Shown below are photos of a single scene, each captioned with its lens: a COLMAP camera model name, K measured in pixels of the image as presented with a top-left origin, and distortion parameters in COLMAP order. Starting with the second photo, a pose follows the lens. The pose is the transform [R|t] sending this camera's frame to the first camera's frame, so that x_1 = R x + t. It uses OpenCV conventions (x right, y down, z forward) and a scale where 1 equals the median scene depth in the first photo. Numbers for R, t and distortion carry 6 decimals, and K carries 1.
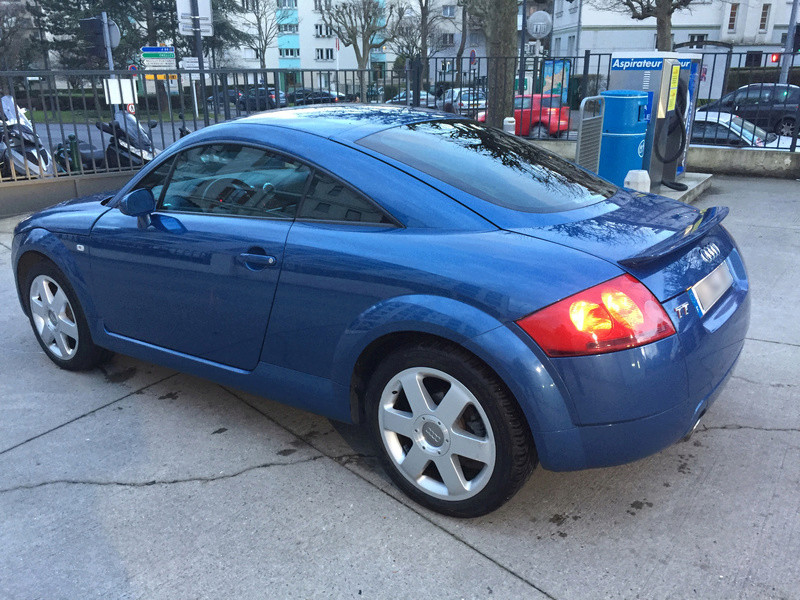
lens RADIAL K [[678.4, 0, 400.0], [0, 678.4, 300.0], [0, 0, 1]] dist [0.068783, -0.079425]
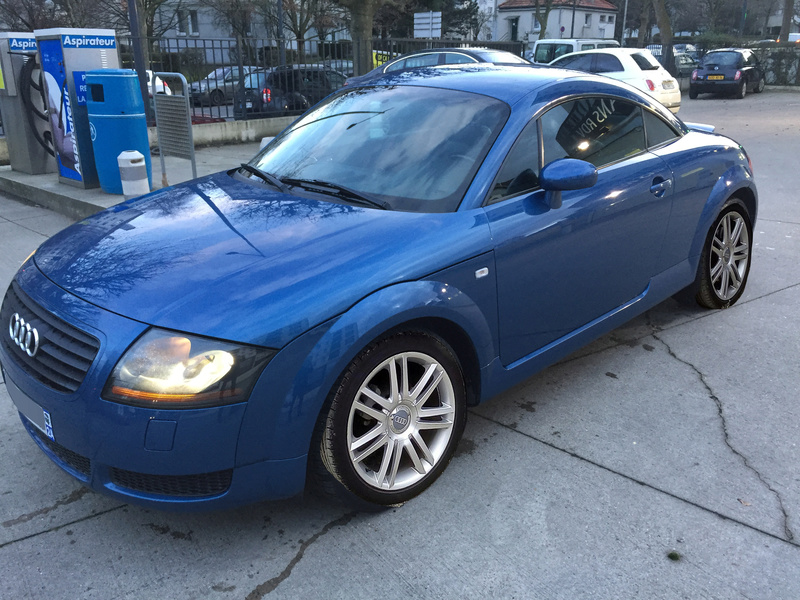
lens RADIAL K [[678.4, 0, 400.0], [0, 678.4, 300.0], [0, 0, 1]] dist [0.068783, -0.079425]
pose [[0.188338, -0.322693, 0.927576, -0.558034], [0.318952, 0.913380, 0.252994, -0.124732], [-0.928870, 0.248204, 0.274947, 0.437690]]
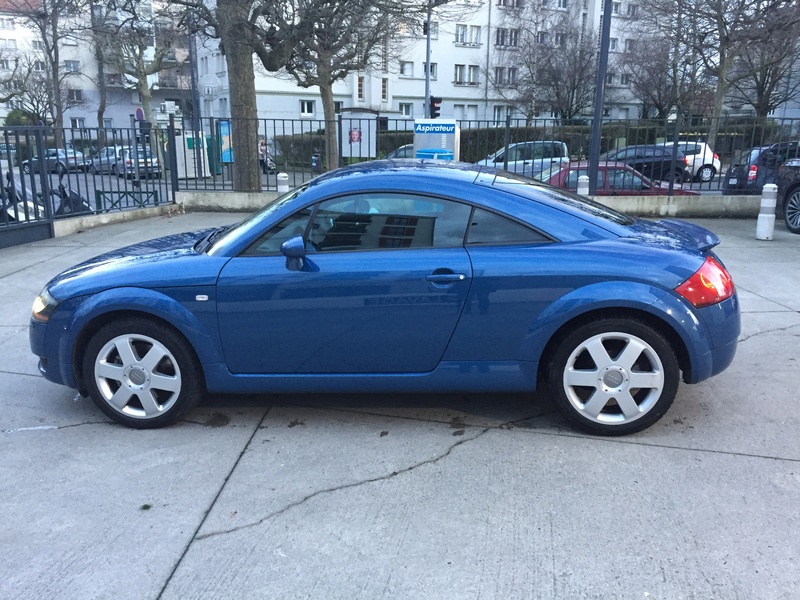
lens RADIAL K [[678.4, 0, 400.0], [0, 678.4, 300.0], [0, 0, 1]] dist [0.068783, -0.079425]
pose [[0.870149, -0.111827, 0.479933, -0.343518], [0.149765, 0.987856, -0.041359, 0.007774], [-0.469479, 0.107866, 0.876330, -0.026996]]
